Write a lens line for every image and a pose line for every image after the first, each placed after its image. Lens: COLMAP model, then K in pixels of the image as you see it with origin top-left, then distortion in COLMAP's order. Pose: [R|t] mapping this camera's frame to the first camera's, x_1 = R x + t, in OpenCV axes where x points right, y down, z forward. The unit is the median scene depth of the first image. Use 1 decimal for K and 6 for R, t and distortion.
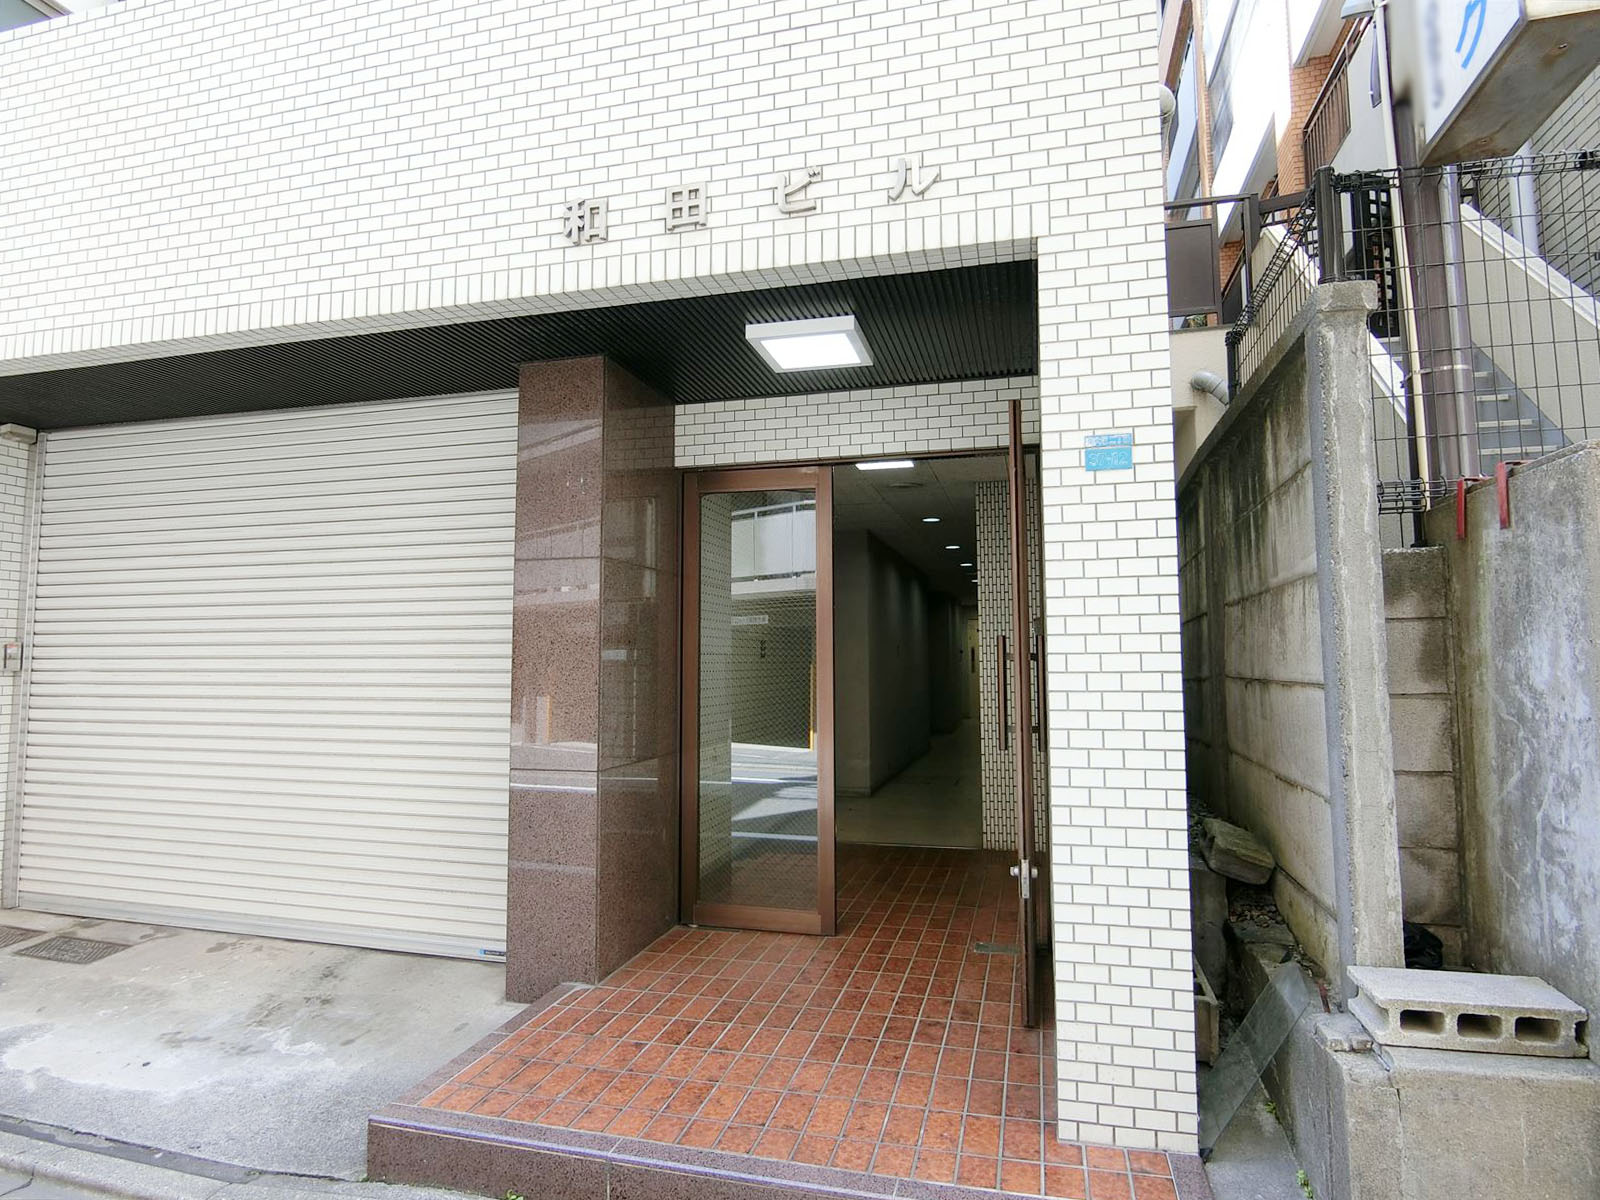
lens RADIAL K [[873.3, 0, 791.7], [0, 873.3, 593.2], [0, 0, 1]] dist [-0.003147, -0.004766]
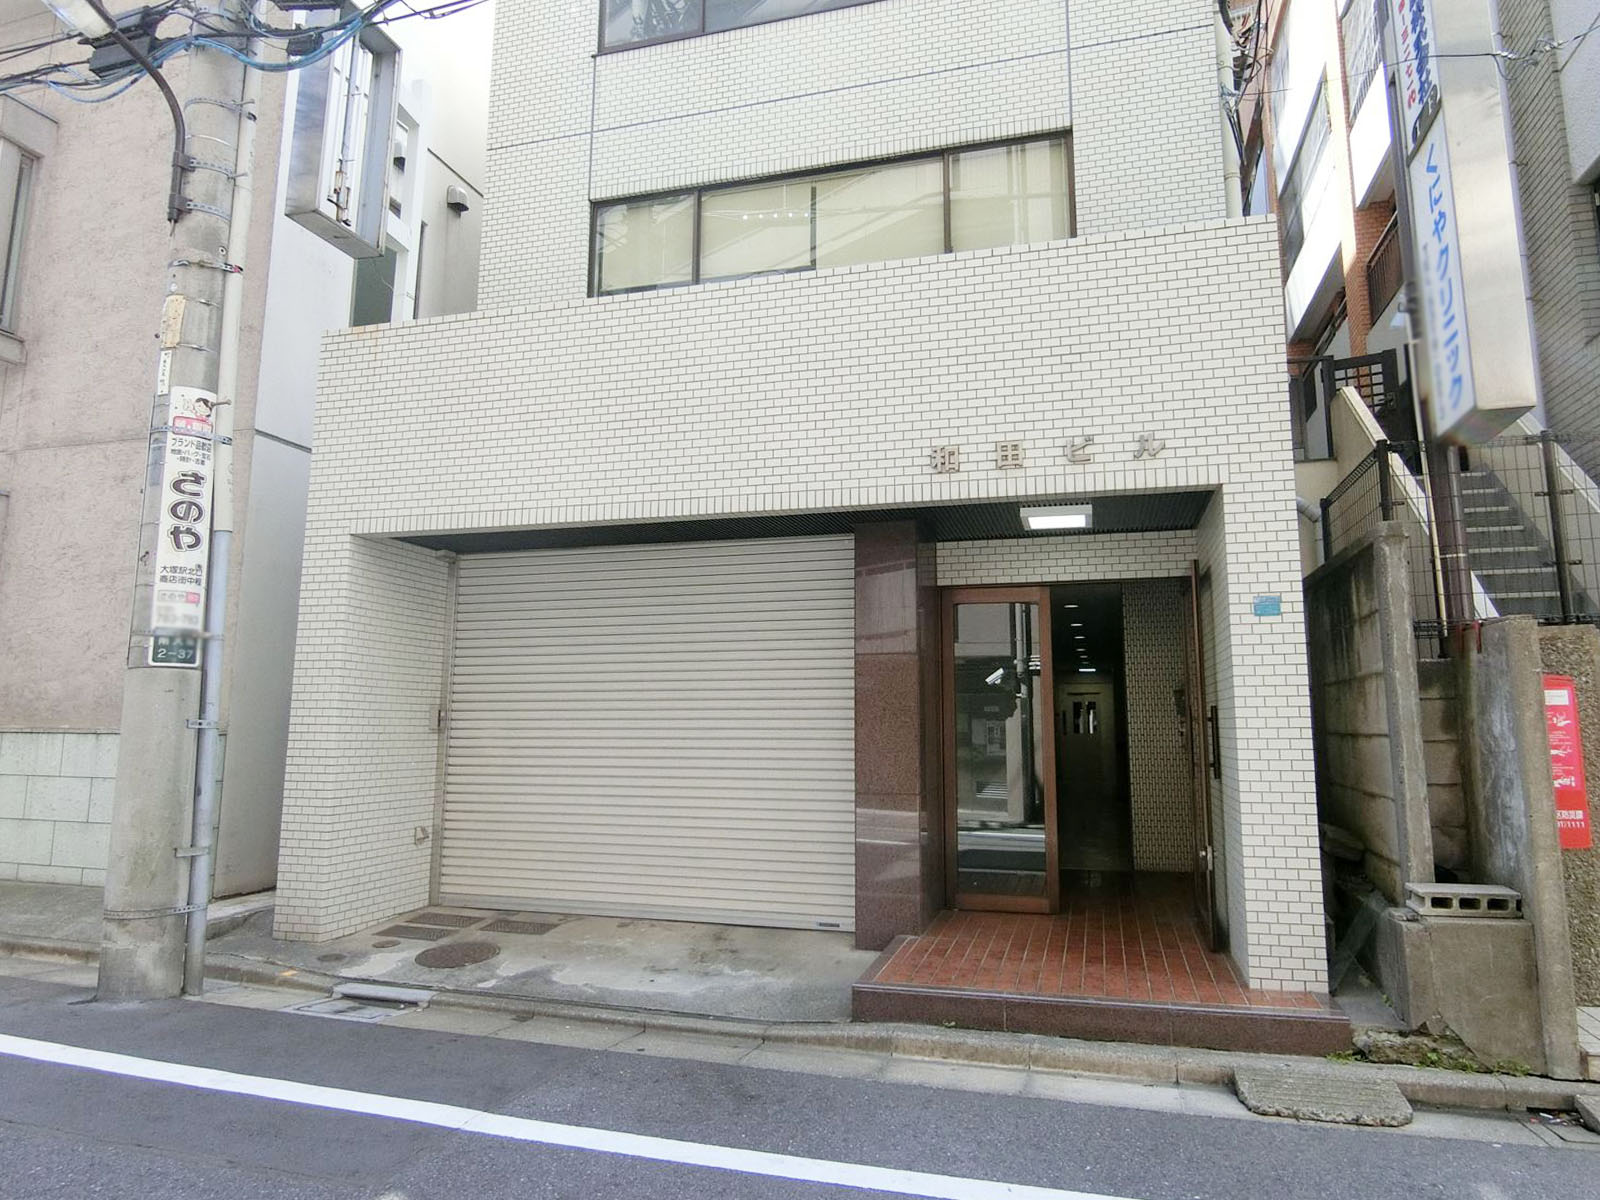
lens RADIAL K [[982.2, 0, 808.6], [0, 982.2, 591.4], [0, 0, 1]] dist [-0.005276, -0.005718]
pose [[0.999996, 0.001347, 0.002653, -0.556046], [-0.001198, 0.998459, -0.055484, -0.072865], [-0.002724, 0.055481, 0.998456, -0.965731]]
